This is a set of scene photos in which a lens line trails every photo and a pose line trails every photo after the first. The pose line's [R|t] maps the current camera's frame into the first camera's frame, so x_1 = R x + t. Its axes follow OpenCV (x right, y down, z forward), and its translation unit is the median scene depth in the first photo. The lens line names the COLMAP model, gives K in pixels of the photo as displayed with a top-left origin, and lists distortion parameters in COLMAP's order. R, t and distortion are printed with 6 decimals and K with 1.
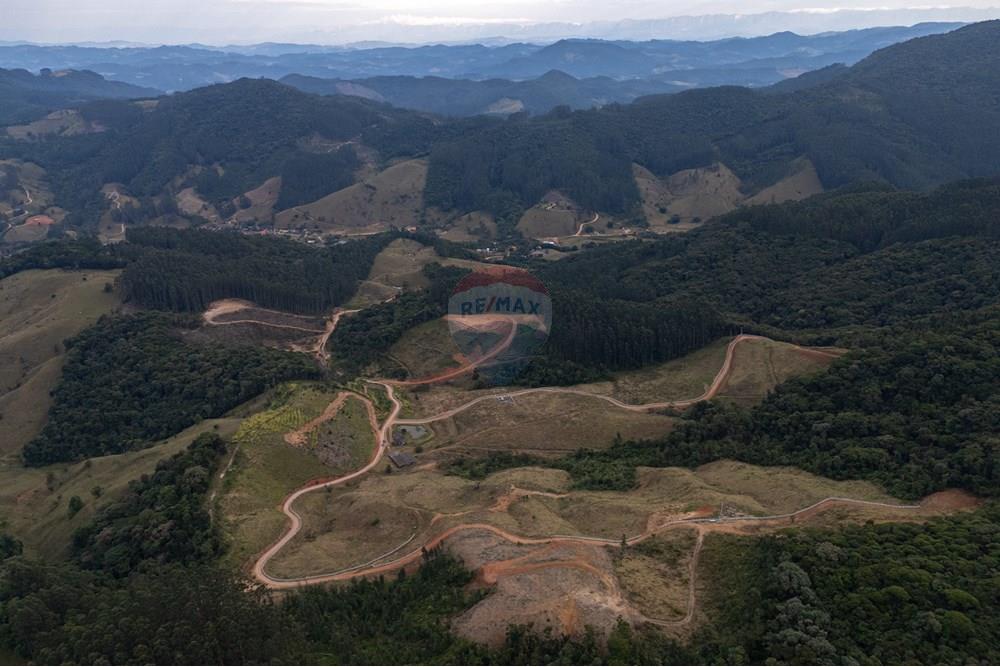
lens RADIAL K [[729.9, 0, 503.2], [0, 729.9, 336.2], [0, 0, 1]] dist [0.075008, -0.067014]
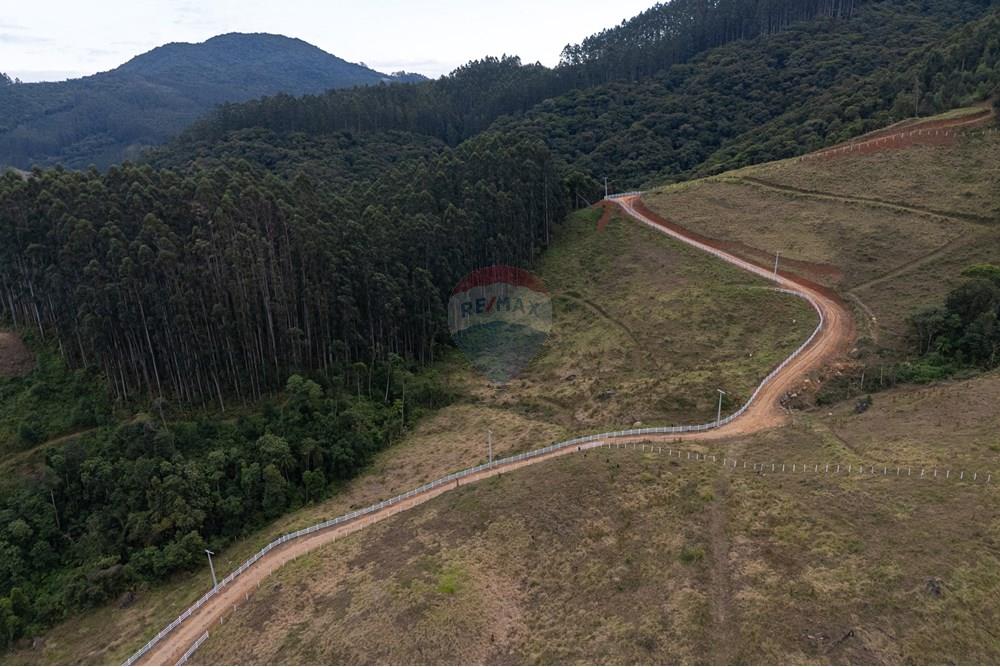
lens RADIAL K [[729.9, 0, 503.2], [0, 729.9, 336.2], [0, 0, 1]] dist [0.075008, -0.067014]
pose [[0.569047, -0.237140, 0.787369, -0.046025], [0.319081, 0.946167, 0.054361, 0.031830], [-0.757874, 0.220301, 0.614080, 0.882308]]
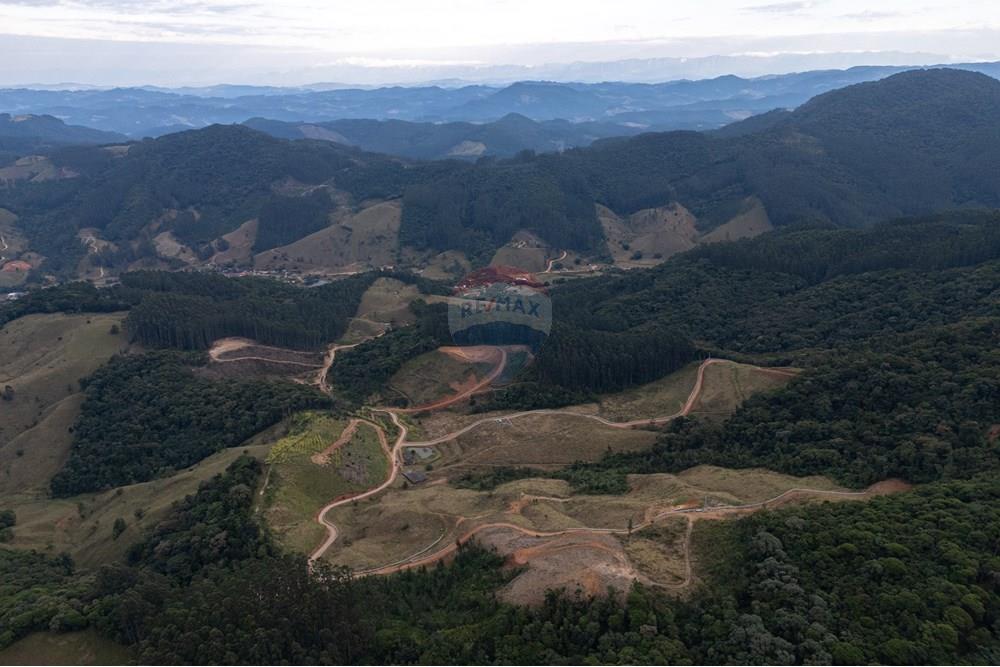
lens RADIAL K [[729.9, 0, 503.2], [0, 729.9, 336.2], [0, 0, 1]] dist [0.075008, -0.067014]
pose [[0.998294, -0.020383, 0.054711, -0.056682], [0.023013, 0.998588, -0.047870, 0.010816], [-0.053658, 0.049047, 0.997354, -0.115638]]
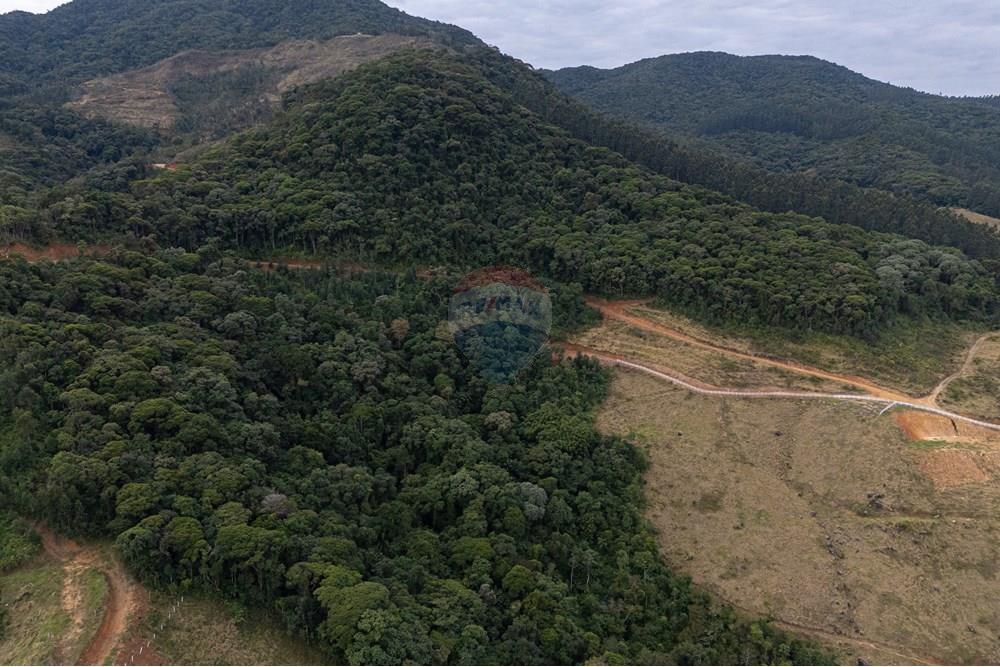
lens RADIAL K [[729.9, 0, 503.2], [0, 729.9, 336.2], [0, 0, 1]] dist [0.075008, -0.067014]
pose [[-0.909706, -0.086804, 0.406079, 0.216171], [0.171798, 0.811618, 0.558356, -0.159426], [-0.378049, 0.577703, -0.723421, 0.988112]]
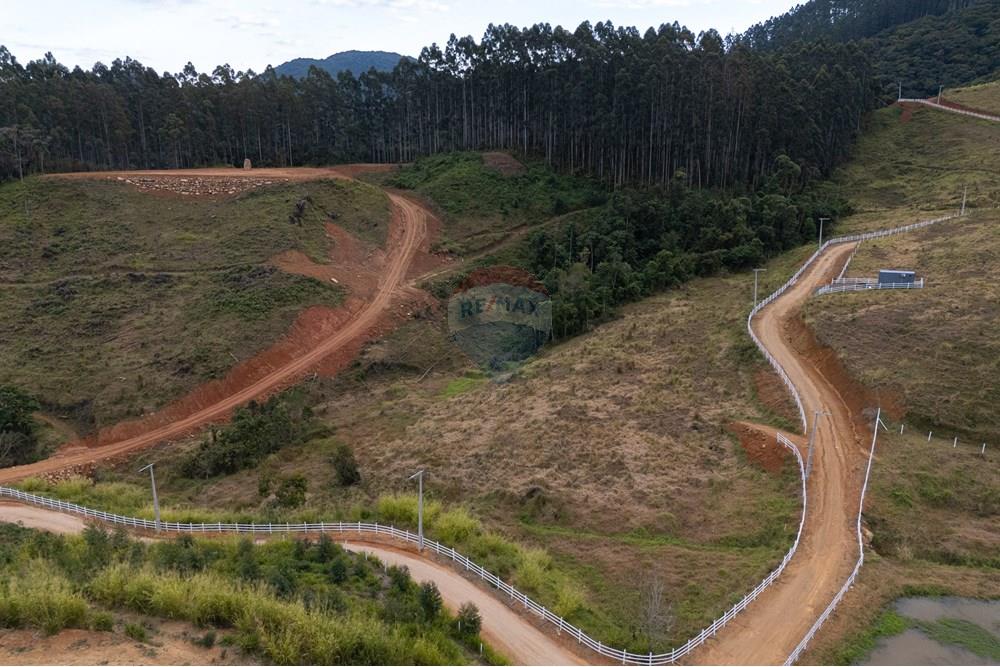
lens RADIAL K [[729.9, 0, 503.2], [0, 729.9, 336.2], [0, 0, 1]] dist [0.075008, -0.067014]
pose [[0.641958, -0.183178, 0.744537, -0.215558], [0.281542, 0.959526, -0.006681, 0.076652], [-0.713179, 0.213907, 0.667547, 0.975934]]
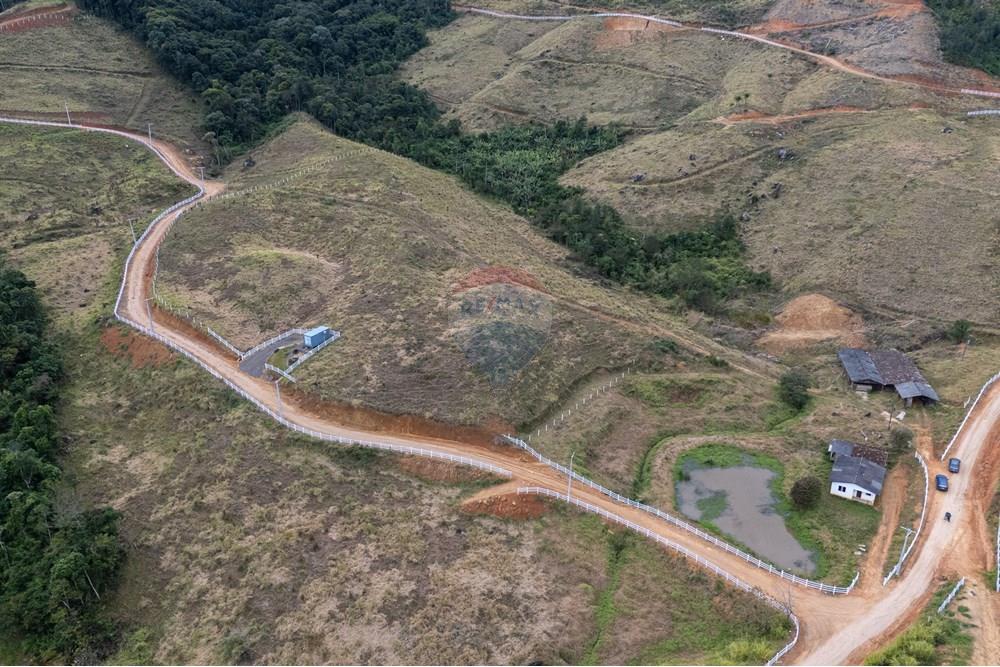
lens RADIAL K [[729.9, 0, 503.2], [0, 729.9, 336.2], [0, 0, 1]] dist [0.075008, -0.067014]
pose [[-0.721950, -0.249565, 0.645373, -0.187965], [0.272932, 0.754364, 0.597029, -0.029514], [-0.635843, 0.607167, -0.476499, 1.100440]]
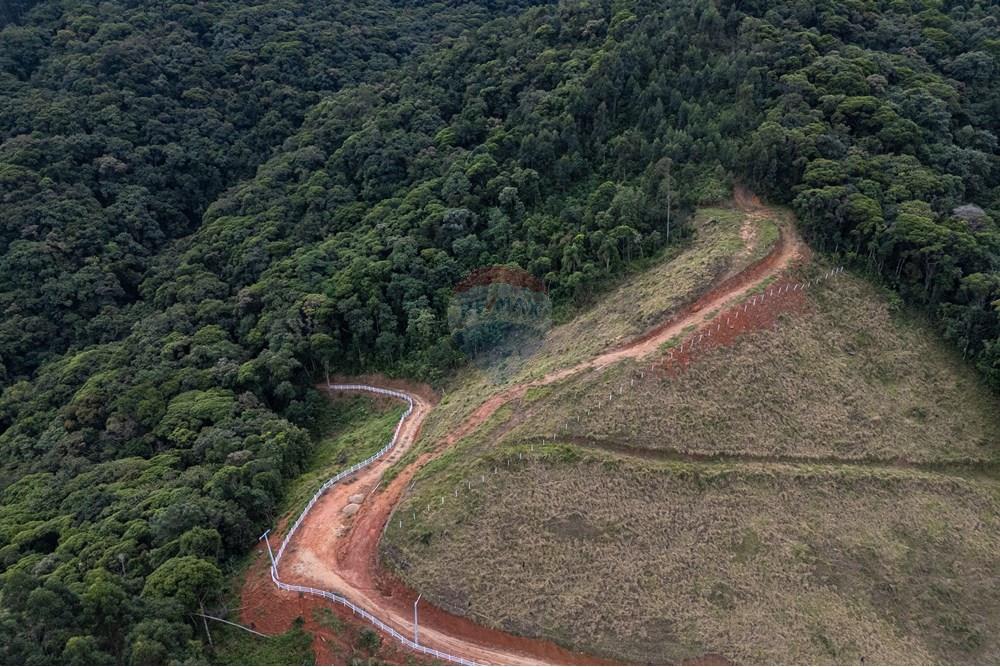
lens RADIAL K [[729.9, 0, 503.2], [0, 729.9, 336.2], [0, 0, 1]] dist [0.075008, -0.067014]
pose [[-0.270650, -0.381423, 0.883892, 0.212708], [0.367048, 0.807916, 0.461029, -0.103161], [-0.889957, 0.449208, -0.078661, 1.029170]]
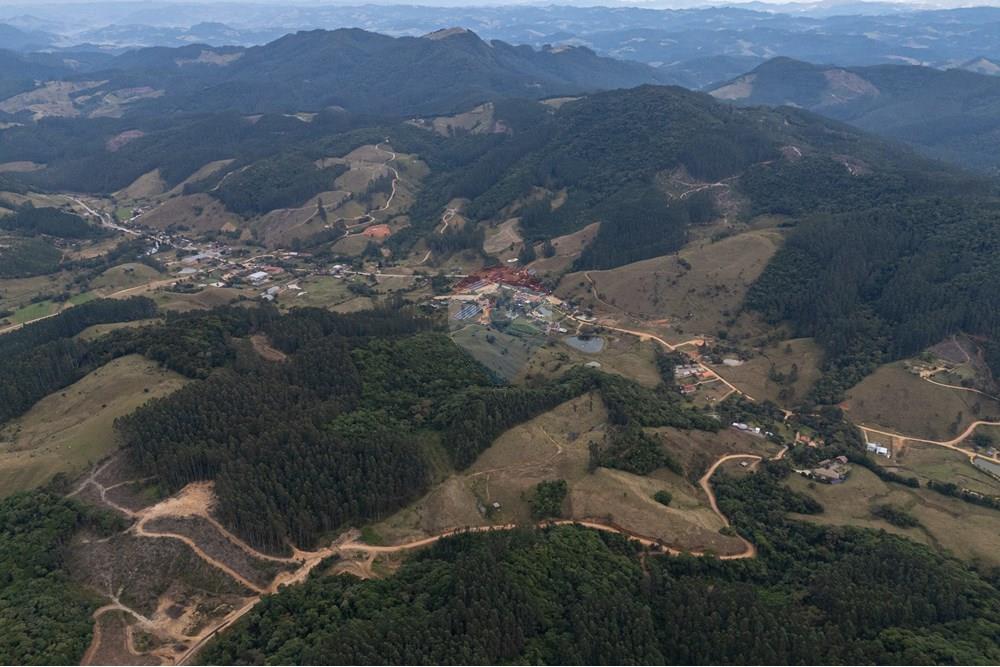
lens RADIAL K [[729.9, 0, 503.2], [0, 729.9, 336.2], [0, 0, 1]] dist [0.075008, -0.067014]
pose [[0.773968, 0.269131, -0.573186, 0.356835], [-0.238329, 0.962433, 0.130083, -0.531657], [0.586662, 0.035926, 0.809034, 0.827722]]
